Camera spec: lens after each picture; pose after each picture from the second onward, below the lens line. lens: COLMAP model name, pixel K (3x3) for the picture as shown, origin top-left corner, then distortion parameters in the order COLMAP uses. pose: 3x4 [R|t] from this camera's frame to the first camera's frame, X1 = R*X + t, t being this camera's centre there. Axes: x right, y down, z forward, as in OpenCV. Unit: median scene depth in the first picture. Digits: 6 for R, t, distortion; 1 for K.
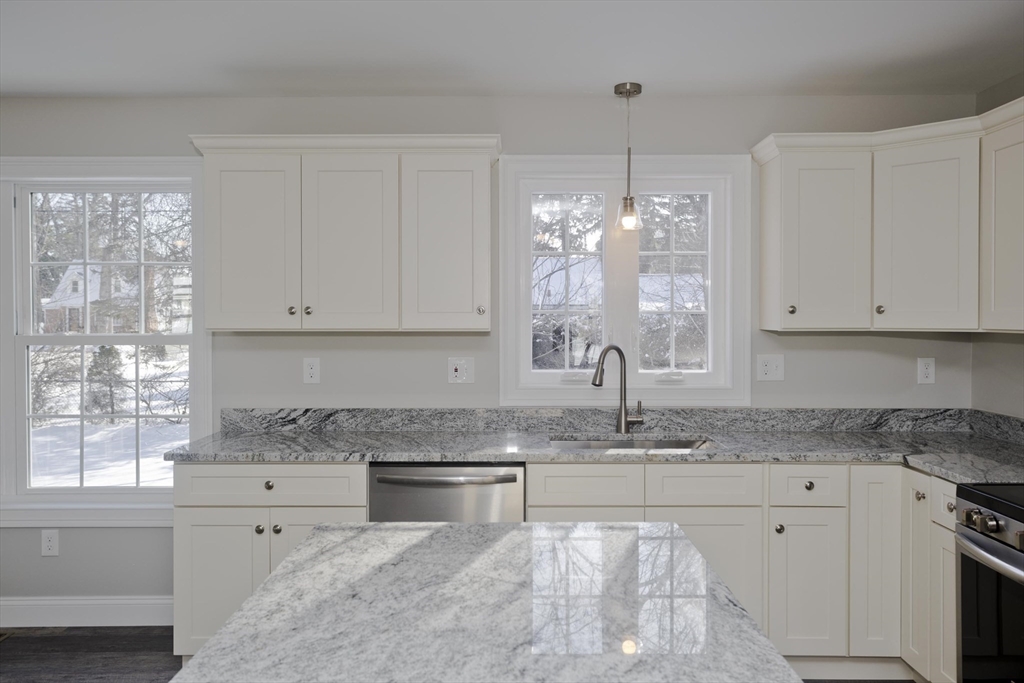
lens RADIAL K [[802.4, 0, 502.9], [0, 802.4, 323.5], [0, 0, 1]] dist [0.002020, 0.011887]
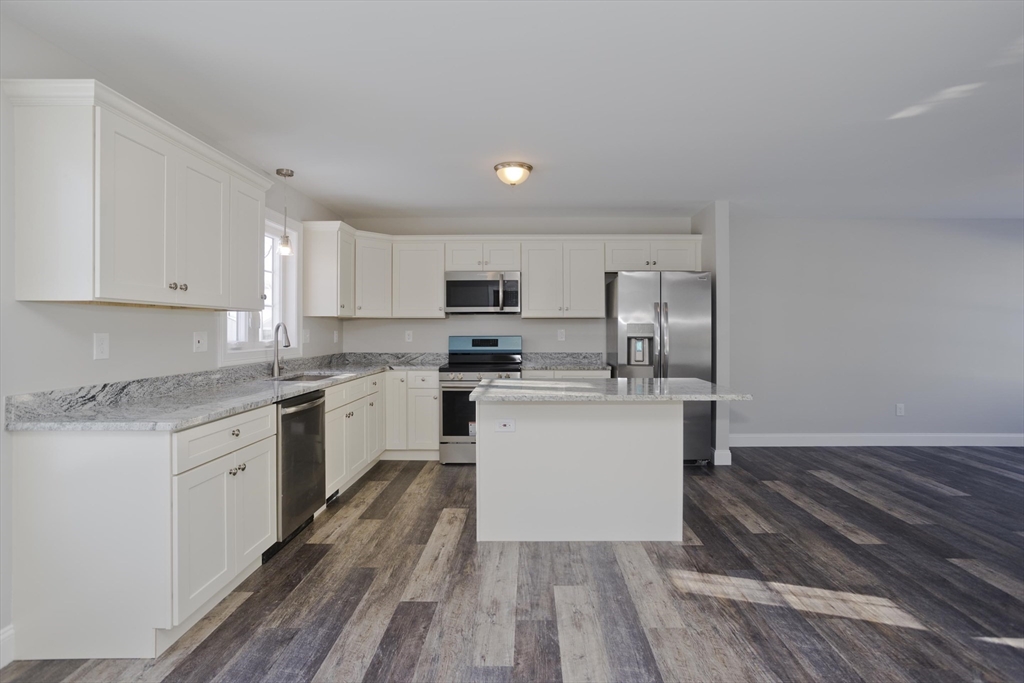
lens RADIAL K [[497.6, 0, 521.1], [0, 497.6, 328.3], [0, 0, 1]] dist [-0.049629, 0.030076]
pose [[0.007577, 0.001678, 0.999970, -0.851202], [0.011506, 0.999932, -0.001765, 0.044141], [-0.999905, 0.011519, 0.007557, 0.479539]]
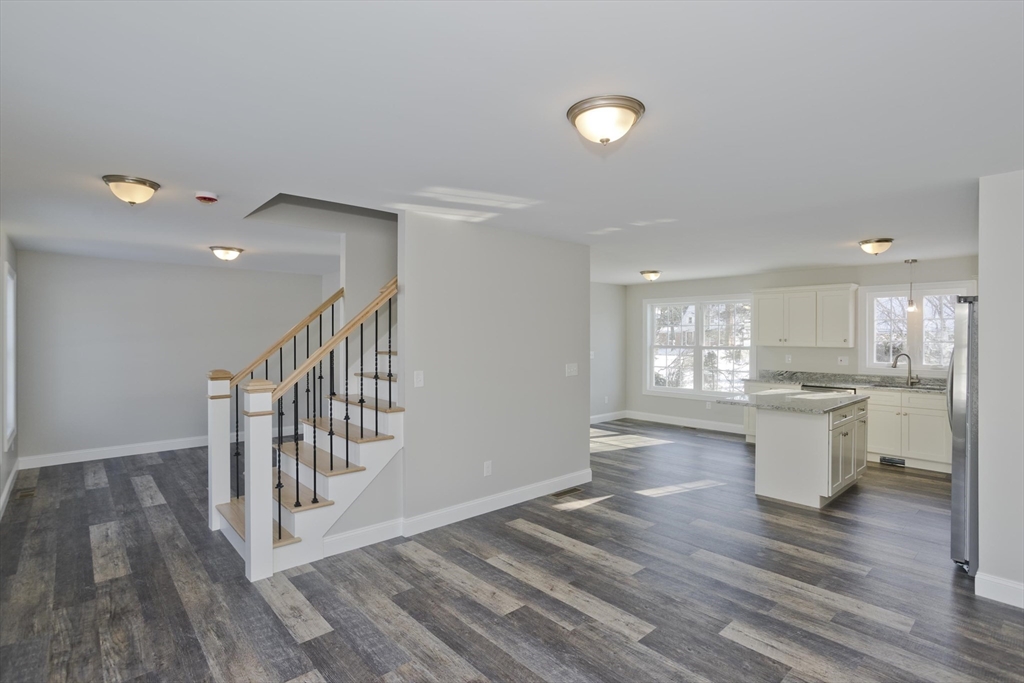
lens RADIAL K [[496.3, 0, 522.9], [0, 496.3, 340.1], [0, 0, 1]] dist [-0.048403, 0.030208]
pose [[0.688095, 0.009915, -0.725553, 0.440275], [-0.011514, 0.999930, 0.002745, -0.008519], [0.725529, 0.006465, 0.688161, -1.080709]]
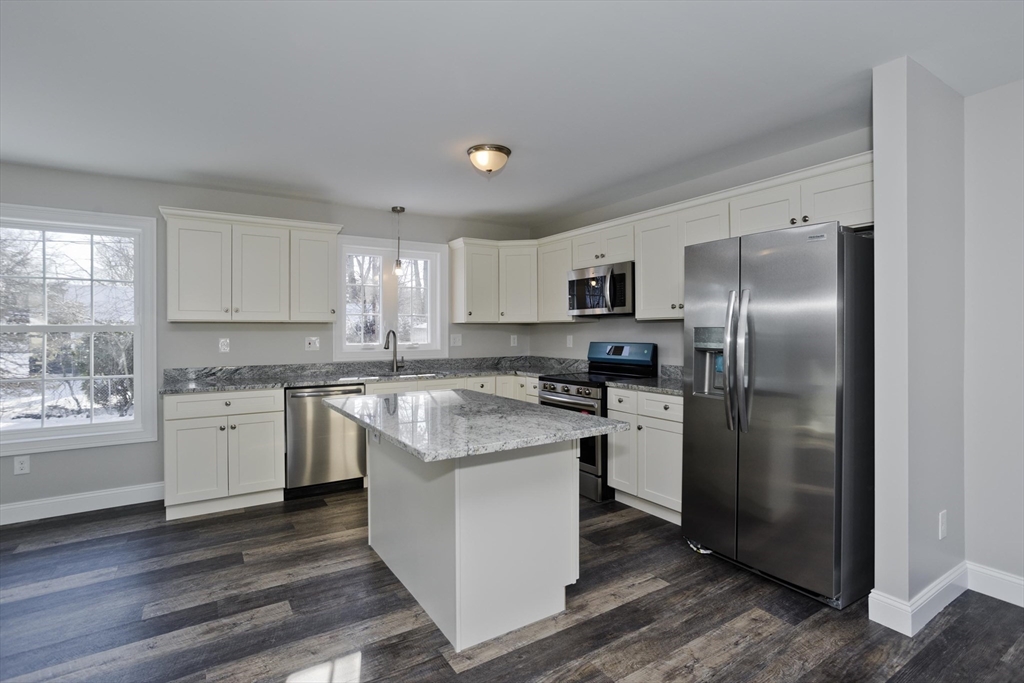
lens RADIAL K [[498.5, 0, 508.8], [0, 498.5, 328.1], [0, 0, 1]] dist [-0.050933, 0.029966]
pose [[0.840114, -0.001003, 0.542409, -0.302524], [0.009919, 0.999859, -0.013515, 0.041865], [-0.542319, 0.016734, 0.840006, -0.251815]]
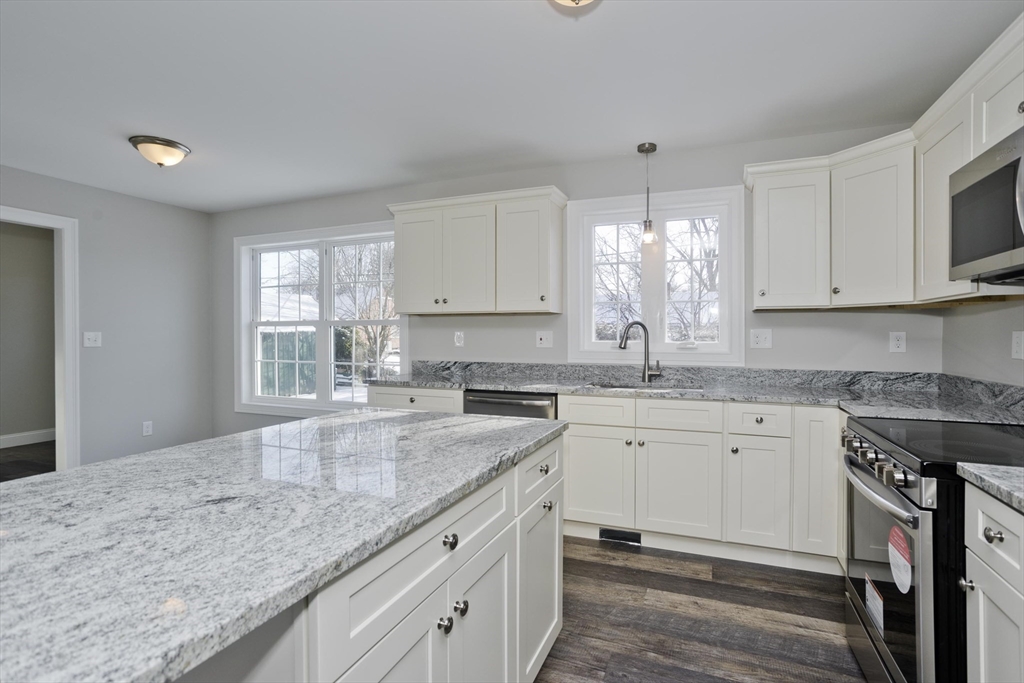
lens RADIAL K [[492.7, 0, 510.5], [0, 492.7, 337.6], [0, 0, 1]] dist [-0.078828, 0.053583]
pose [[0.929536, 0.003969, -0.368710, 0.245146], [-0.004426, 0.999990, -0.000393, 0.056051], [0.368705, 0.001997, 0.929544, 0.081687]]
